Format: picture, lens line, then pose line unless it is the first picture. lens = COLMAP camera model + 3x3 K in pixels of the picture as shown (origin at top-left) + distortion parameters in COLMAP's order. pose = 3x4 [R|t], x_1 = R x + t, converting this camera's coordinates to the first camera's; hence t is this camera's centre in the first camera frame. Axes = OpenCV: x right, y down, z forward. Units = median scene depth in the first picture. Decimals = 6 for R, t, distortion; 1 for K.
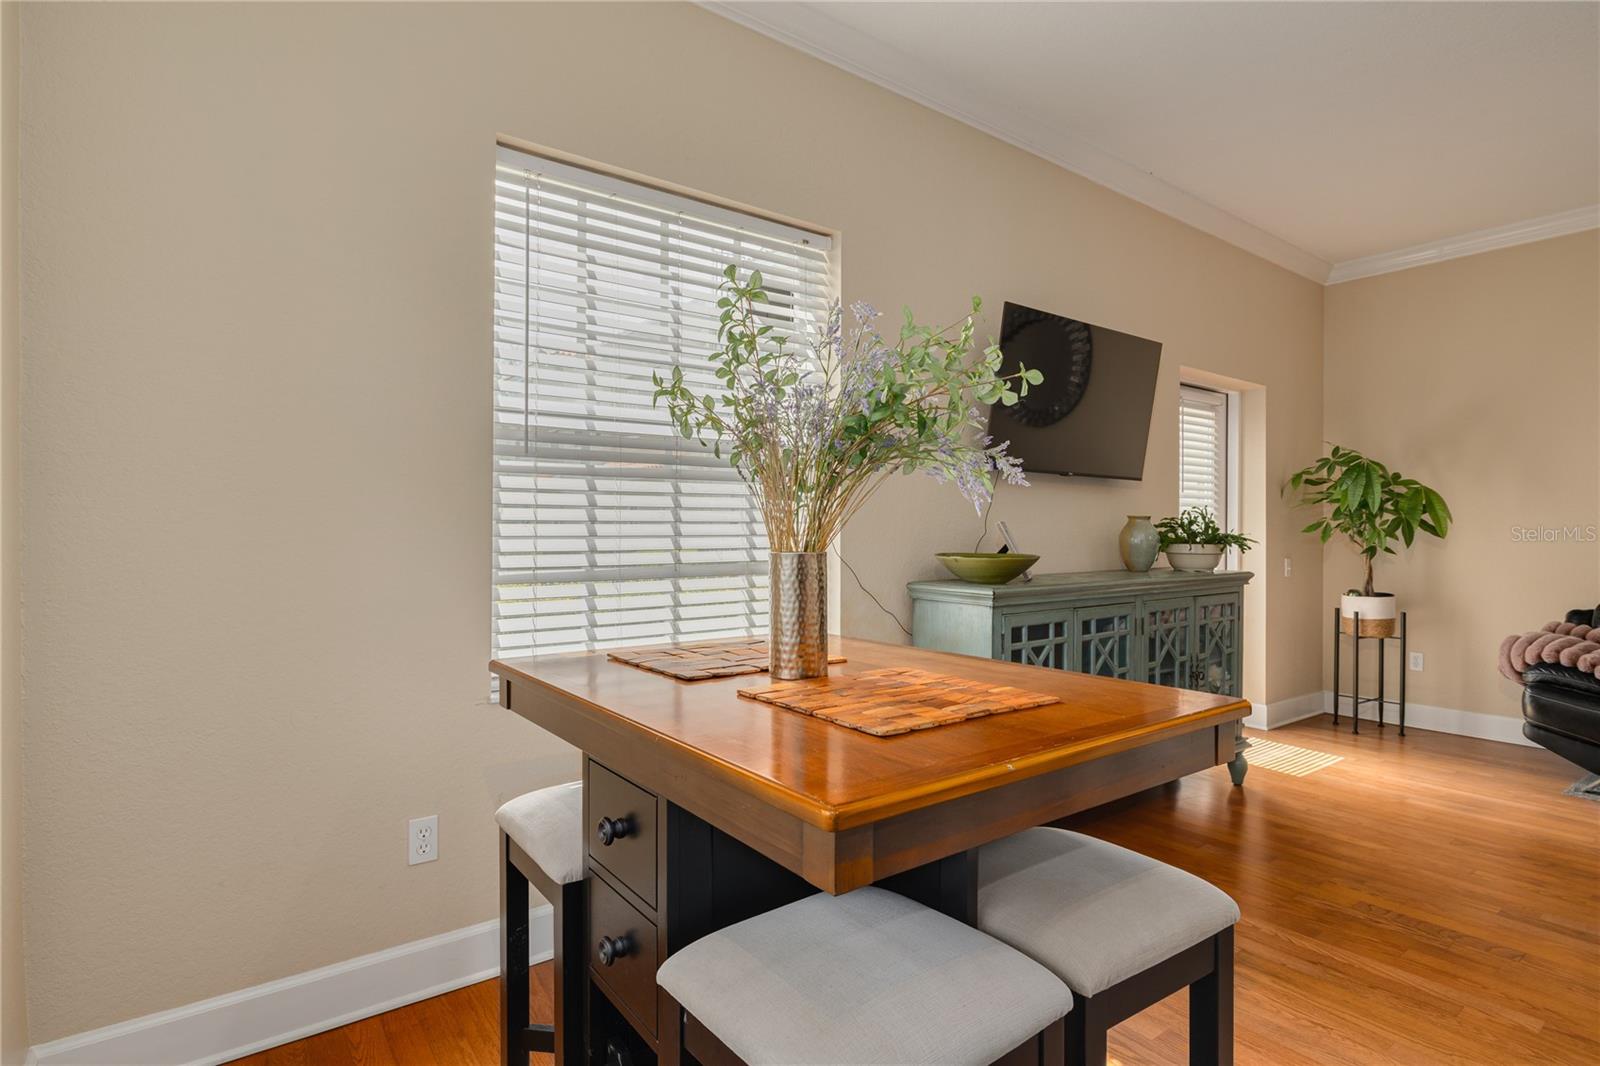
lens RADIAL K [[814.9, 0, 801.1], [0, 814.9, 530.4], [0, 0, 1]] dist [-0.005275, -0.000228]
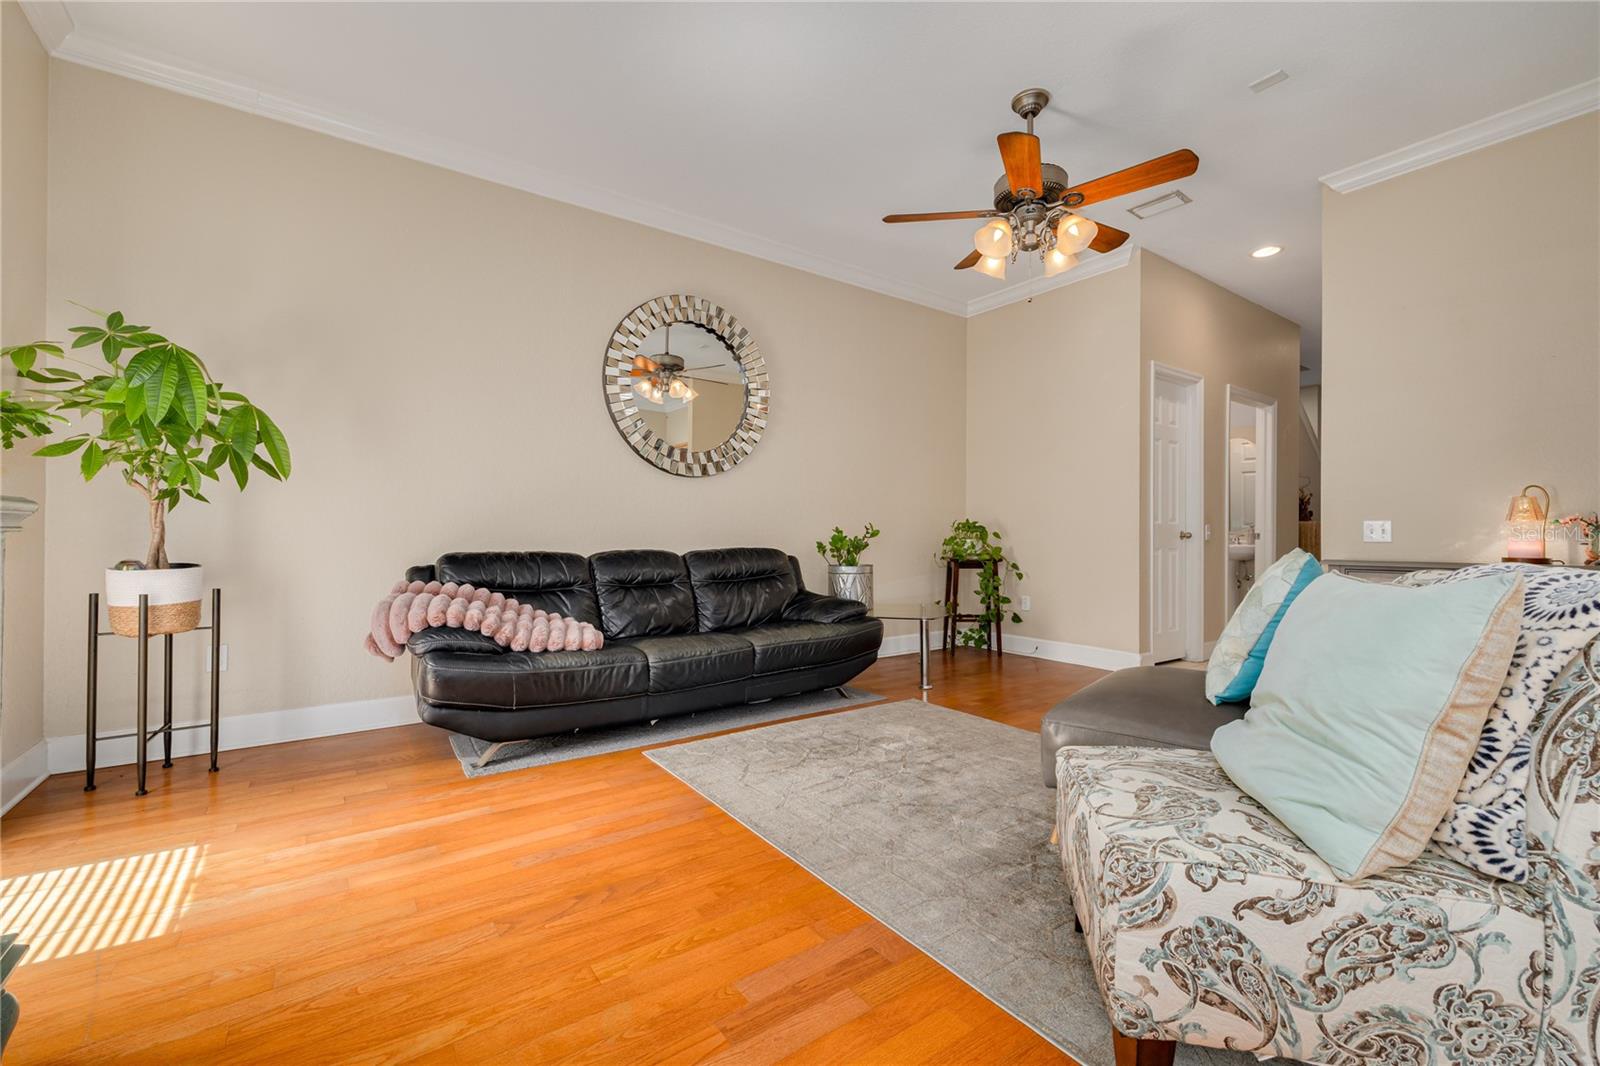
lens RADIAL K [[666.2, 0, 810.0], [0, 666.2, 530.8], [0, 0, 1]] dist [-0.002030, 0.001021]
pose [[0.024718, -0.001303, 0.999694, 0.211876], [-0.002037, 0.999997, 0.001353, 0.054788], [-0.999692, -0.002070, 0.024715, 0.530931]]
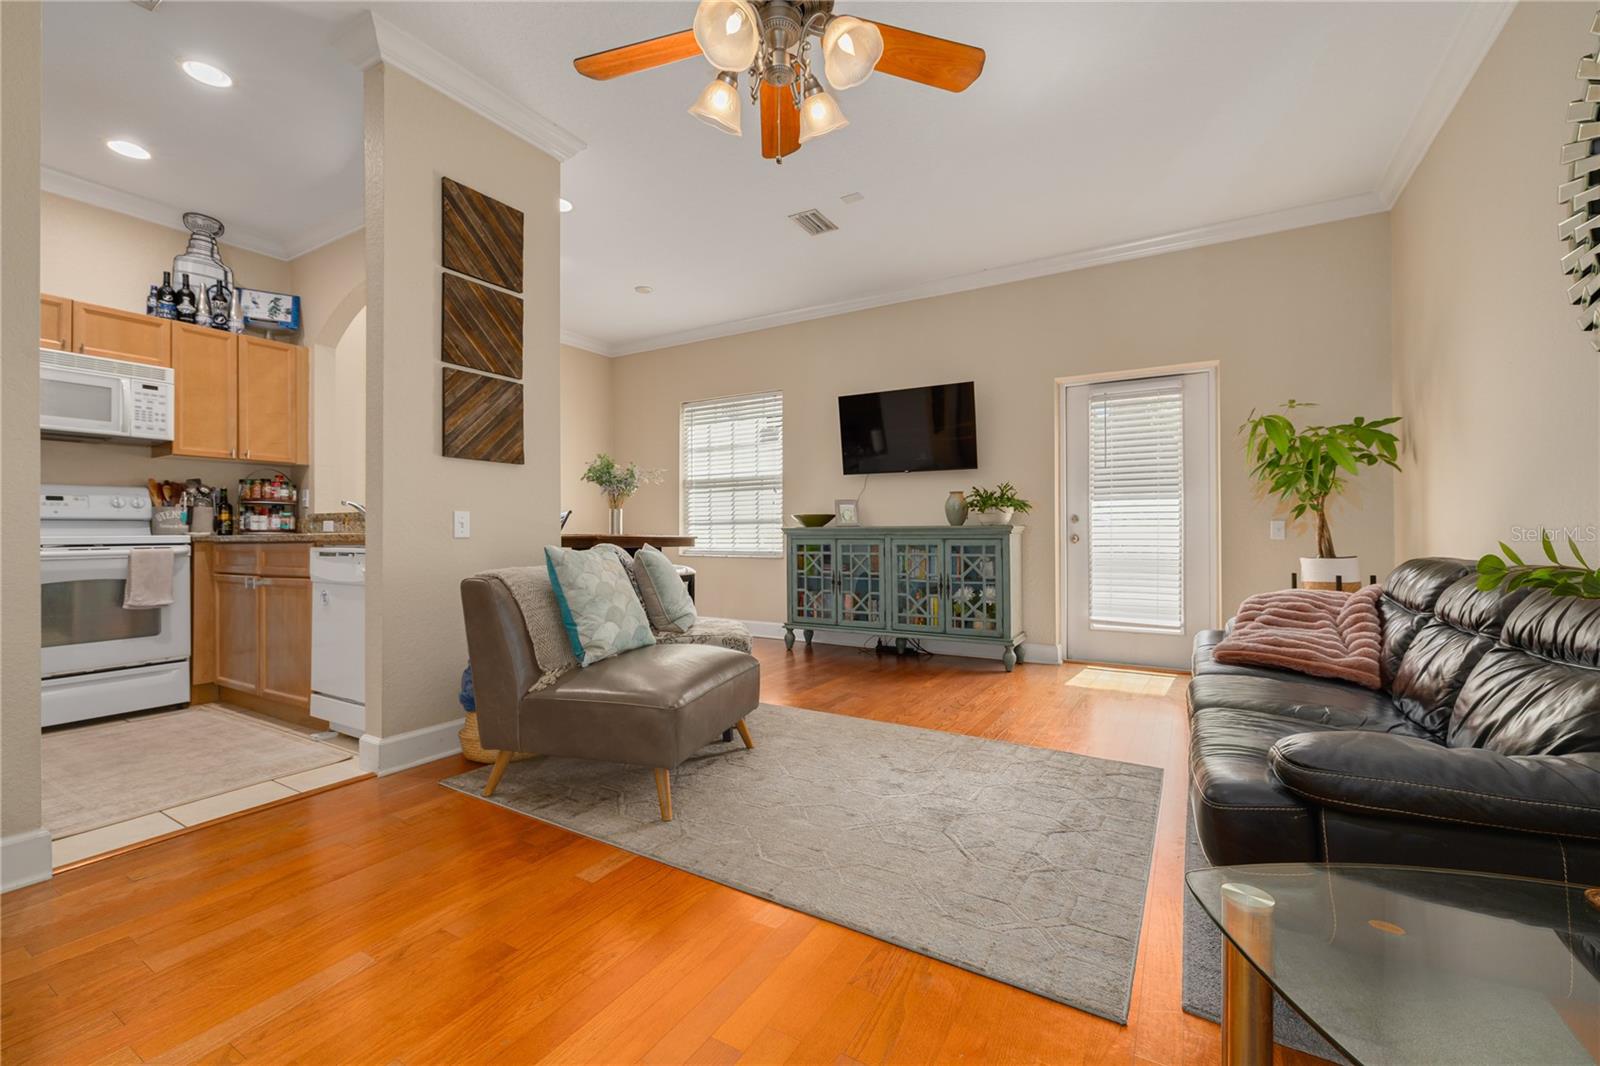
lens RADIAL K [[666.2, 0, 800.0], [0, 666.2, 527.9], [0, 0, 1]] dist [-0.002030, 0.001021]
pose [[0.379706, -0.012759, -0.925019, 1.297667], [0.001981, 0.999914, -0.012979, 0.060811], [0.925105, 0.003096, 0.379698, 0.173249]]
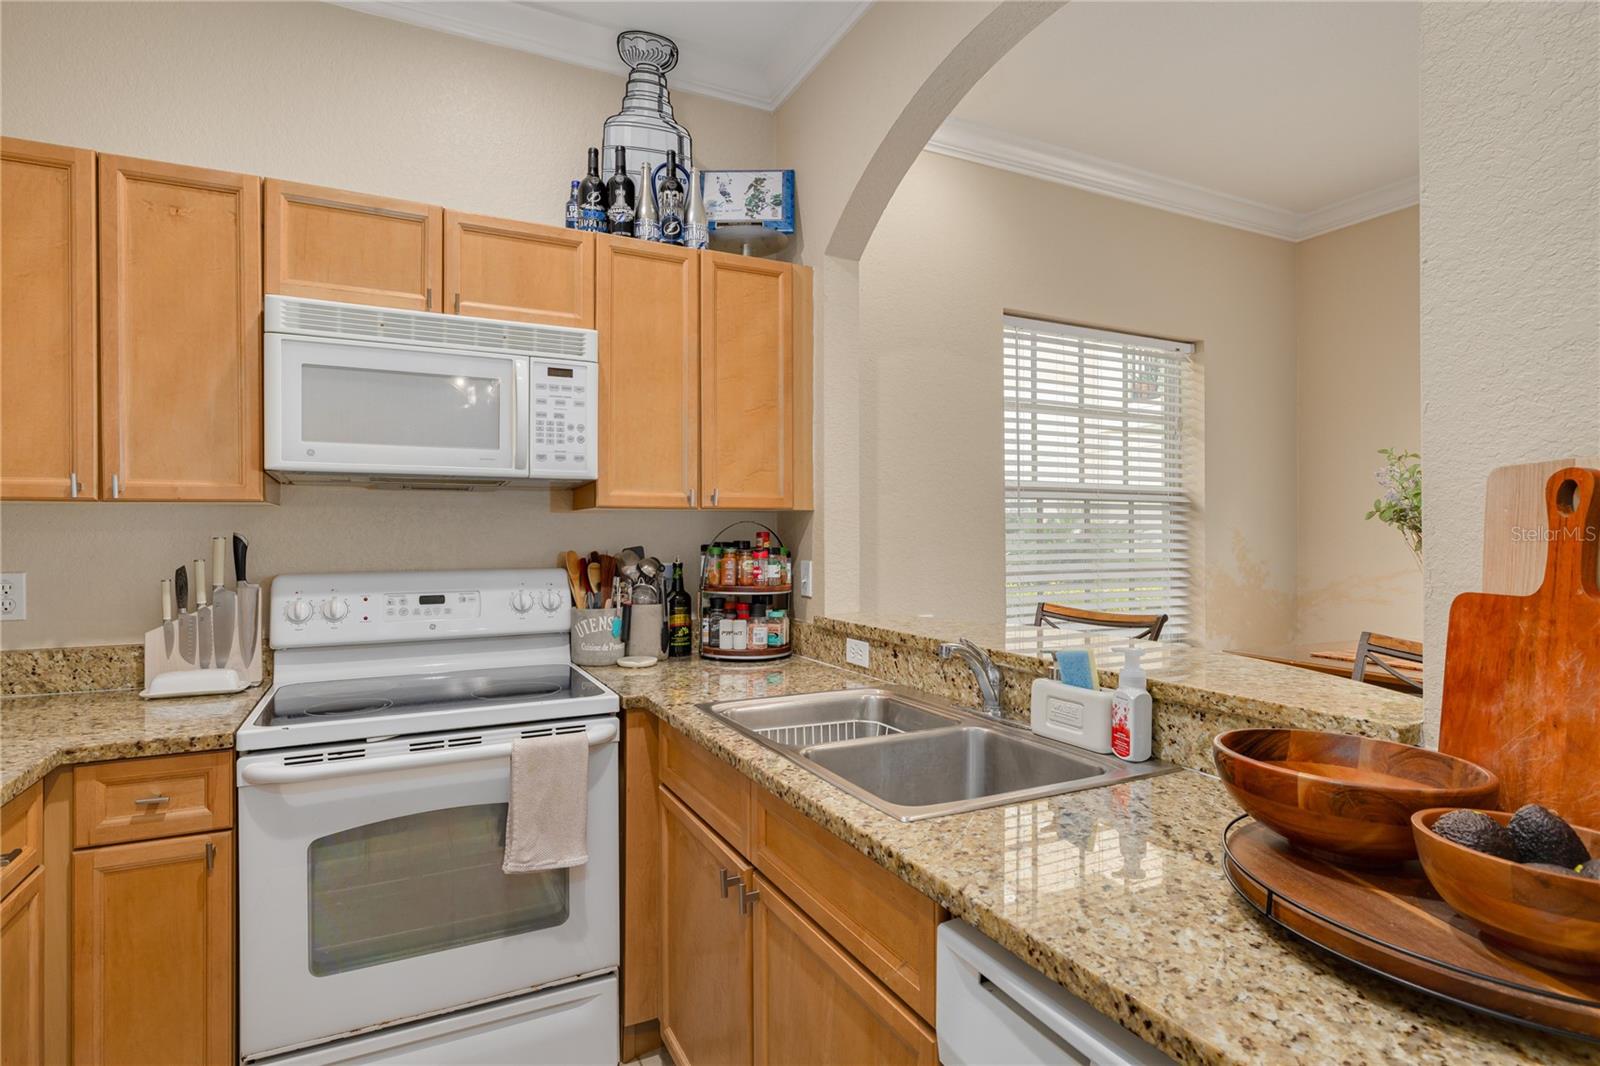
lens RADIAL K [[814.9, 0, 796.9], [0, 814.9, 526.9], [0, 0, 1]] dist [-0.005275, -0.000228]
pose [[-0.183689, -0.010846, -0.982925, 0.683604], [-0.004989, 0.999937, -0.010102, -0.028867], [0.982972, 0.003049, -0.183732, -0.030103]]
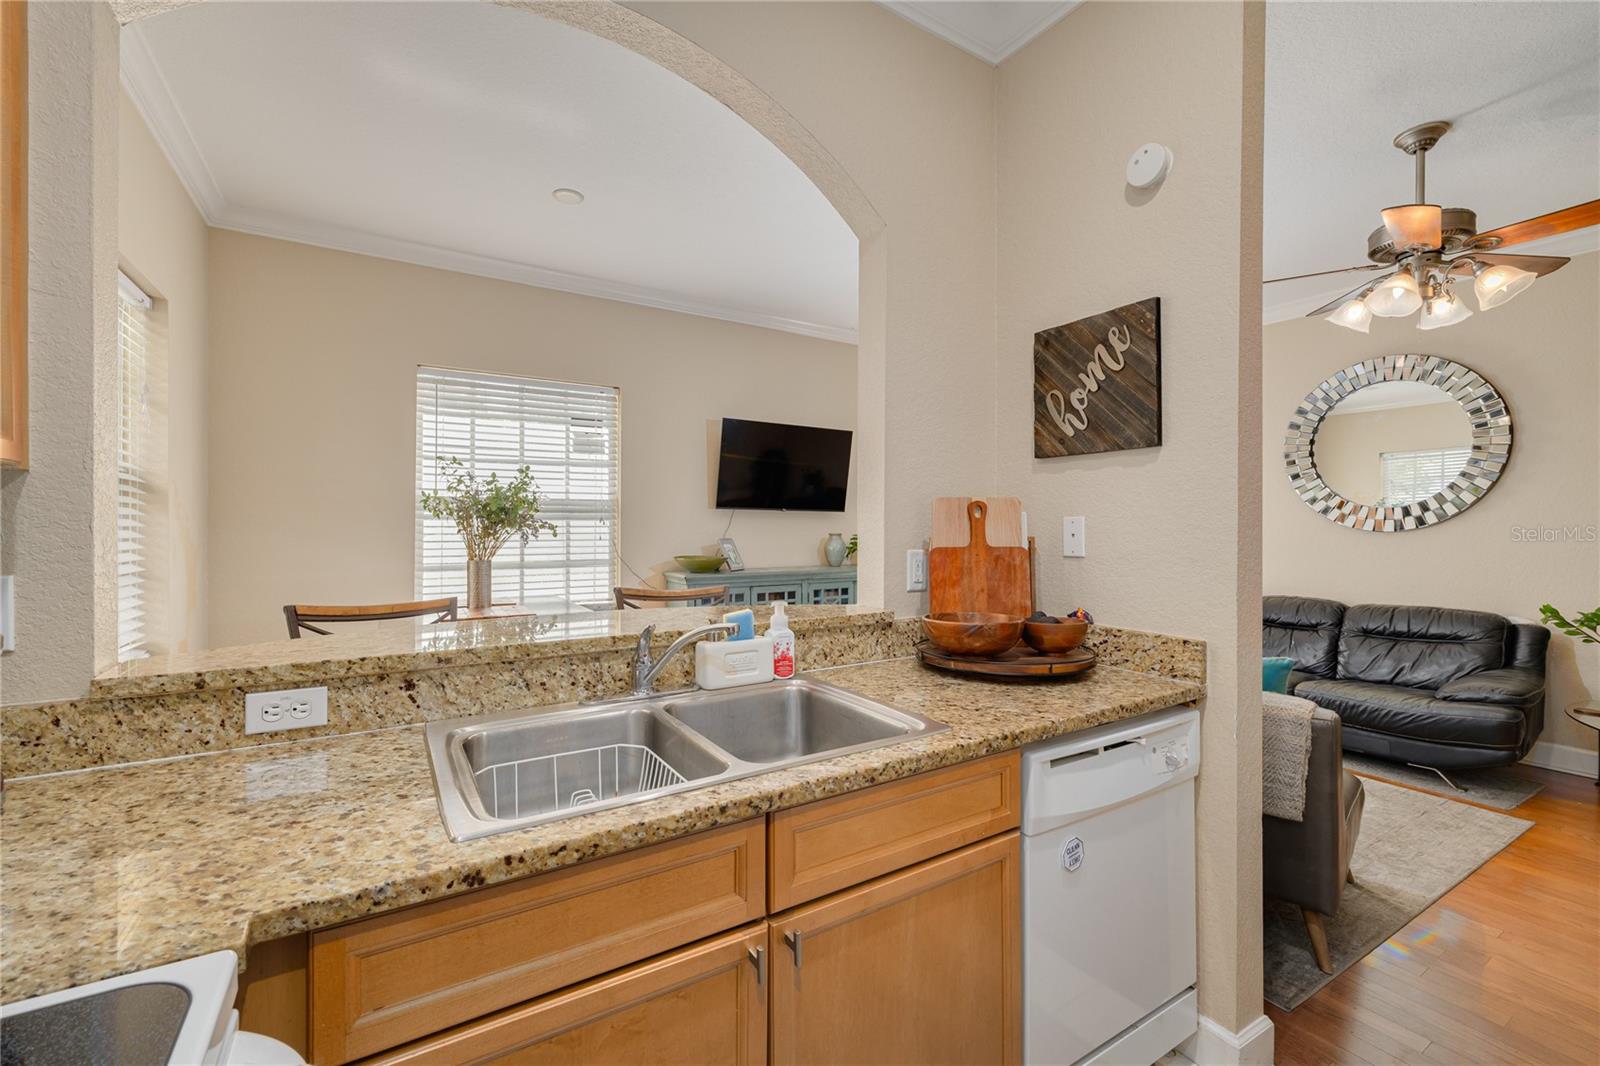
lens RADIAL K [[666.2, 0, 798.8], [0, 666.2, 530.0], [0, 0, 1]] dist [-0.002030, 0.001021]
pose [[0.995704, 0.003221, -0.092542, 0.396020], [-0.002663, 0.999978, 0.006155, -0.028060], [0.092560, -0.005882, 0.995690, -0.328098]]
